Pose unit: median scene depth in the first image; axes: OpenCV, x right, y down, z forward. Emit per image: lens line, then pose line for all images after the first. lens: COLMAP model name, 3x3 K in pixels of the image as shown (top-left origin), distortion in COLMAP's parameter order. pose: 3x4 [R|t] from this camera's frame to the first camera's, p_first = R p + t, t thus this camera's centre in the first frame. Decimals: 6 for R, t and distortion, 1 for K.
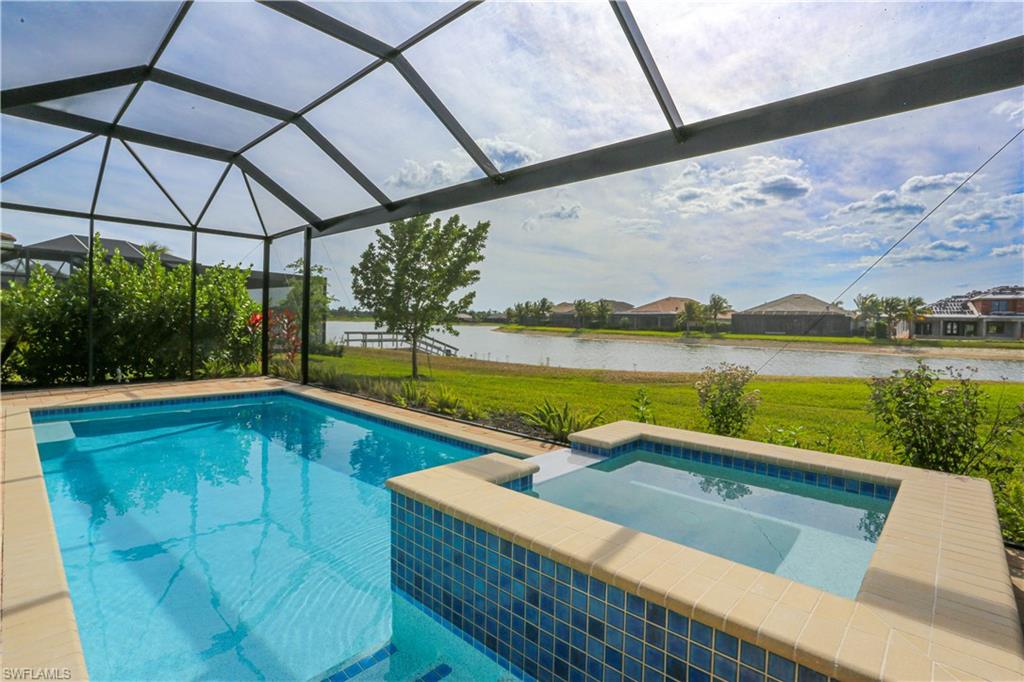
lens RADIAL K [[493.4, 0, 512.5], [0, 493.4, 331.0], [0, 0, 1]] dist [-0.031262, 0.001038]
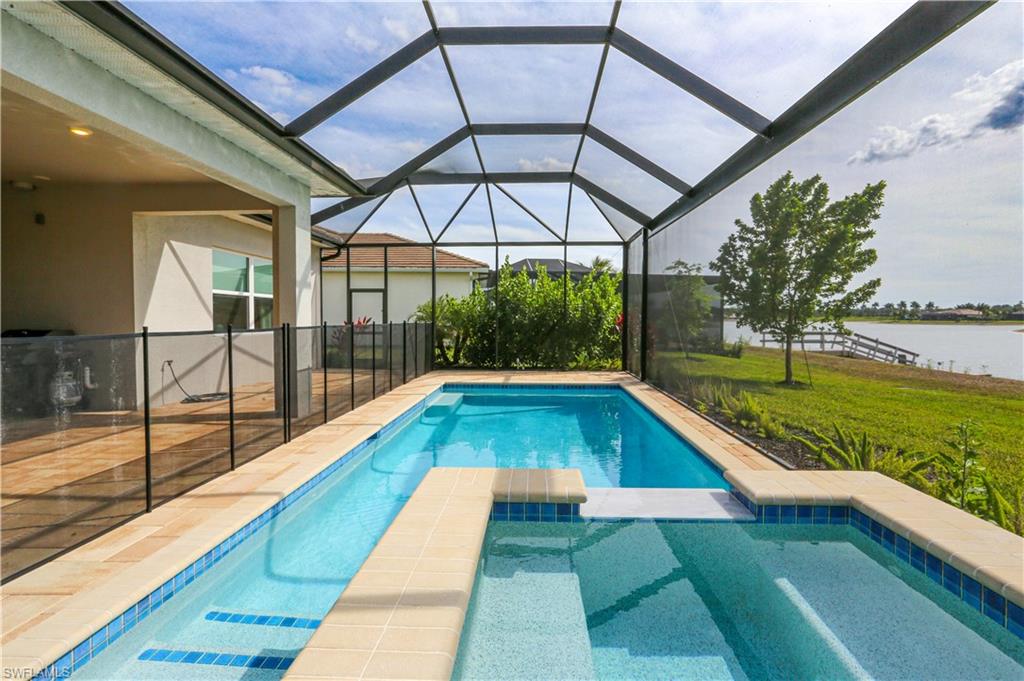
lens RADIAL K [[488.3, 0, 520.4], [0, 488.3, 332.1], [0, 0, 1]] dist [-0.011448, 0.000943]
pose [[0.663727, 0.002353, -0.747971, 0.152143], [-0.001351, 0.999997, 0.001946, 0.003759], [0.747973, -0.000281, 0.663729, 0.110582]]
